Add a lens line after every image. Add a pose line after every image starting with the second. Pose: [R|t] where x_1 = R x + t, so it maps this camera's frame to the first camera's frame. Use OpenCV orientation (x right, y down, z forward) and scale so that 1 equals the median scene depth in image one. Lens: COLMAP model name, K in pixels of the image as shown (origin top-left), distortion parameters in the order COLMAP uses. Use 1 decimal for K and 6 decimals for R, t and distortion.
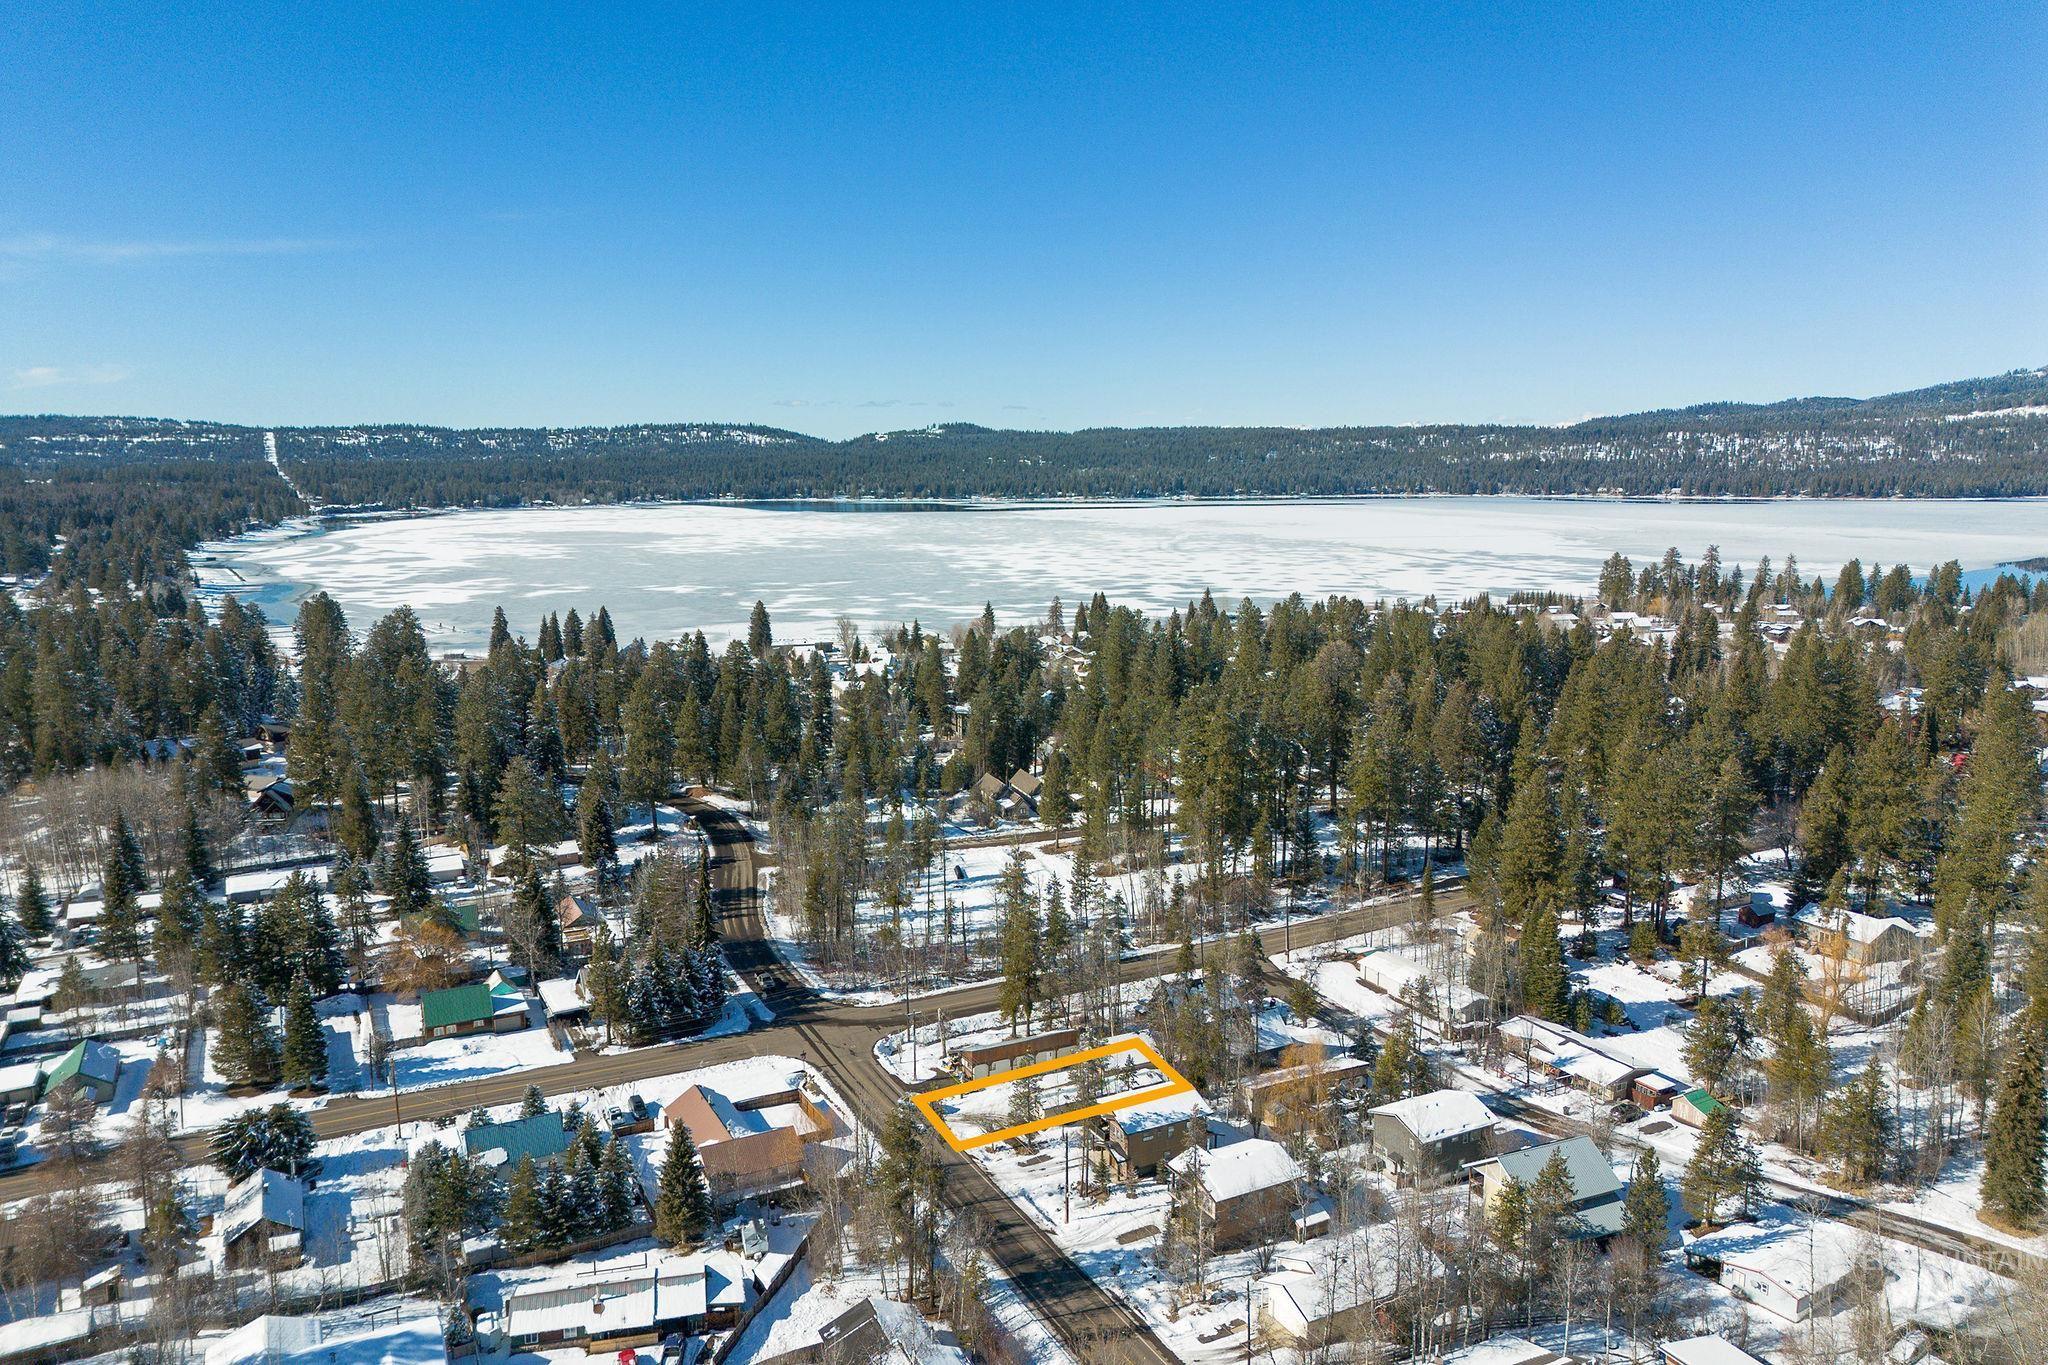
lens RADIAL K [[1413.2, 0, 1014.0], [0, 1413.2, 622.7], [0, 0, 1]] dist [0.070438, -0.061170]
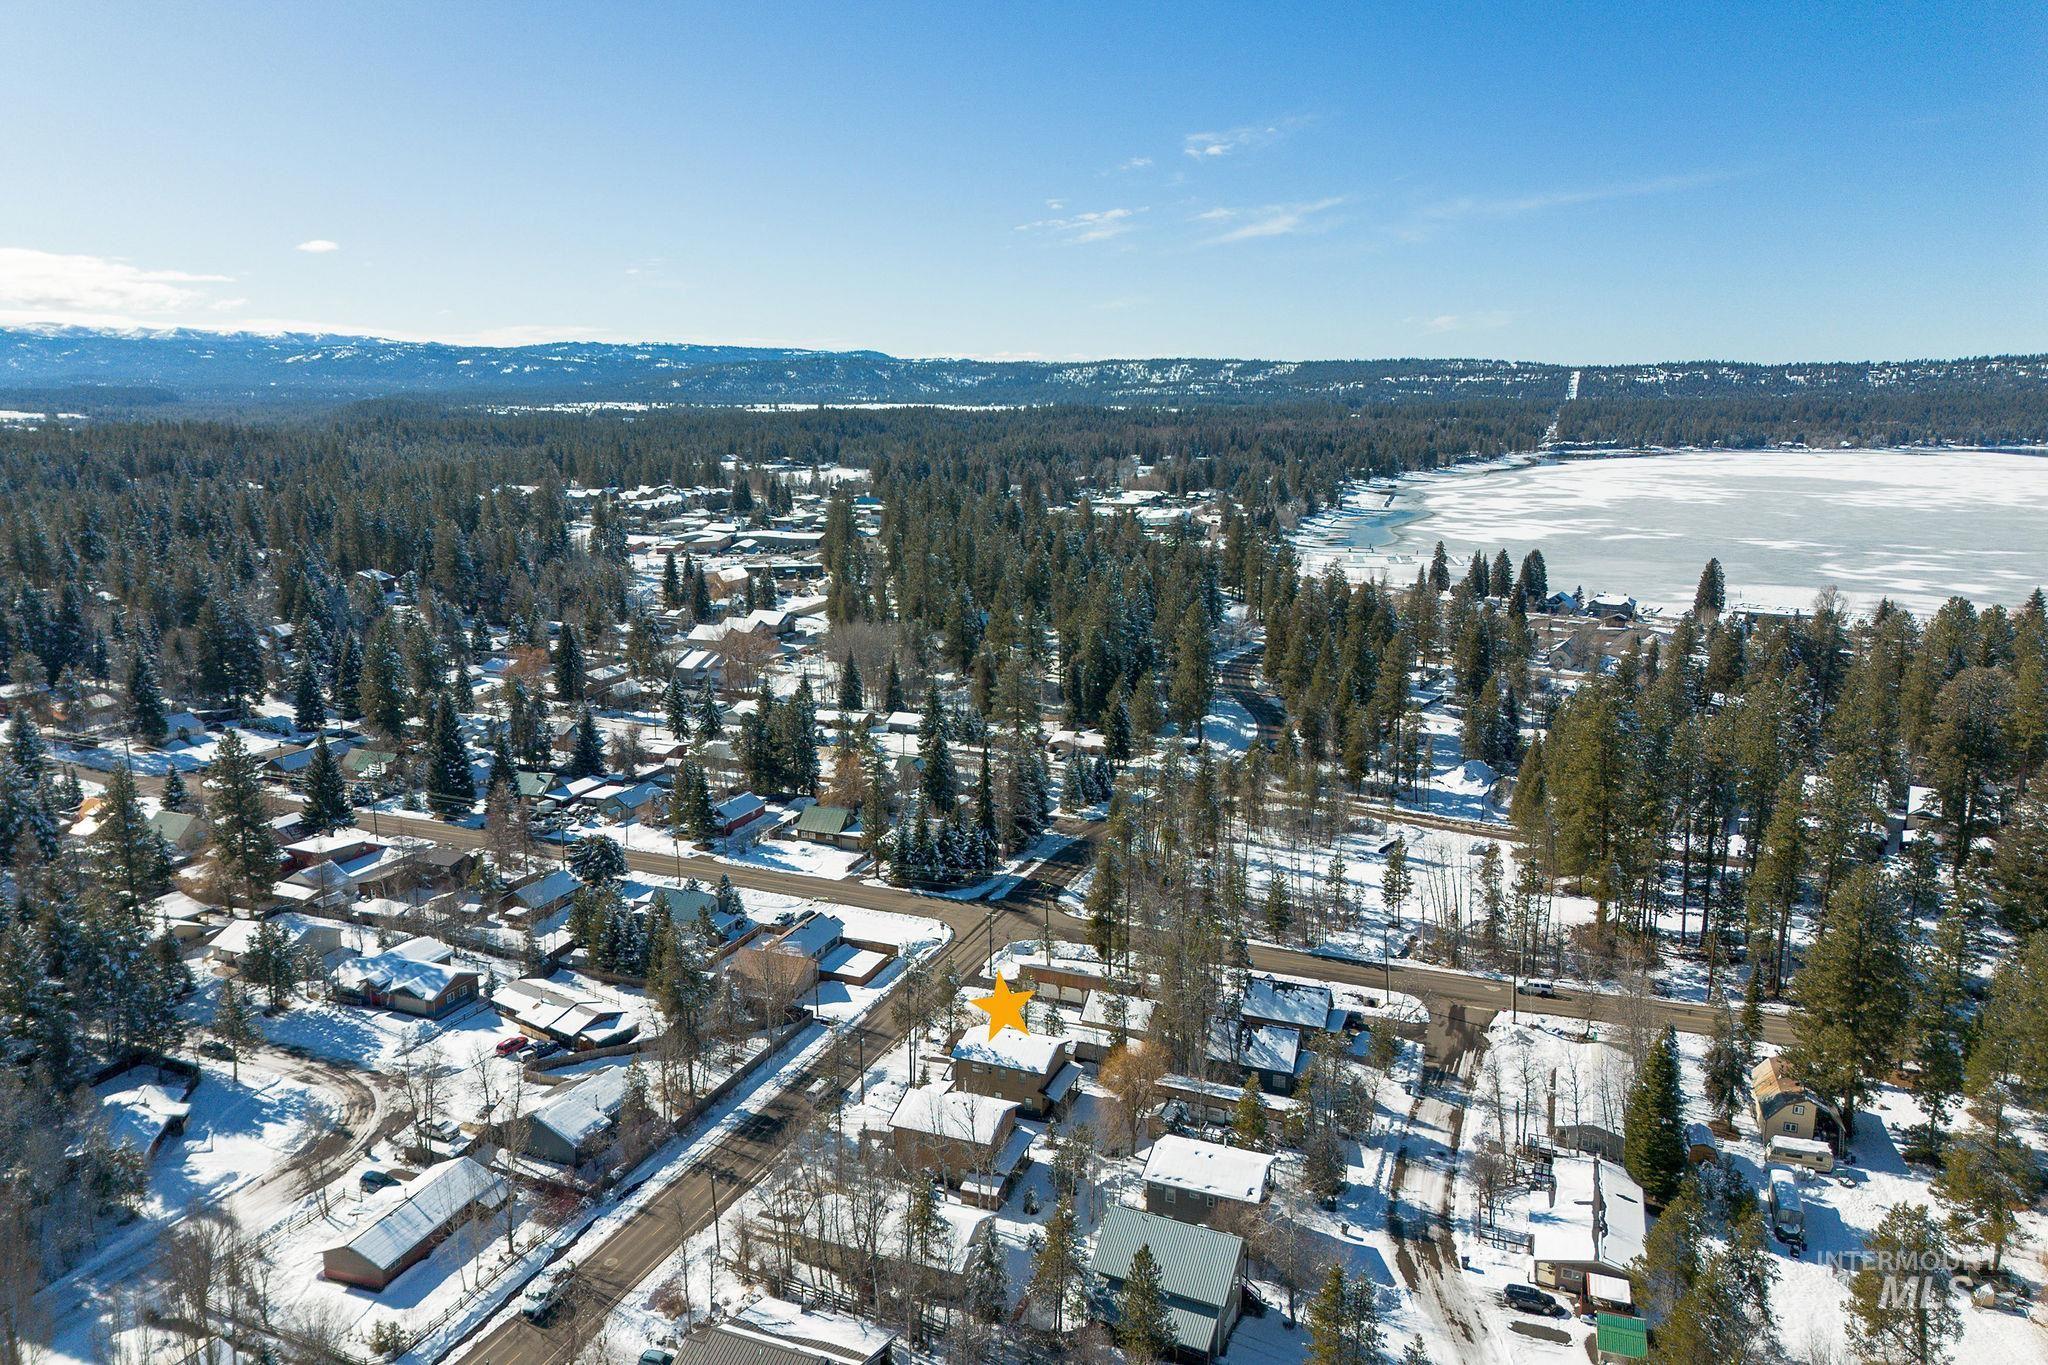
lens RADIAL K [[1390.1, 0, 1017.2], [0, 1390.1, 687.8], [0, 0, 1]] dist [0.055479, -0.036101]
pose [[0.669172, 0.159920, -0.725696, 0.209830], [-0.093979, 0.986940, 0.130831, -0.011437], [0.737141, -0.019349, 0.675462, 0.091978]]
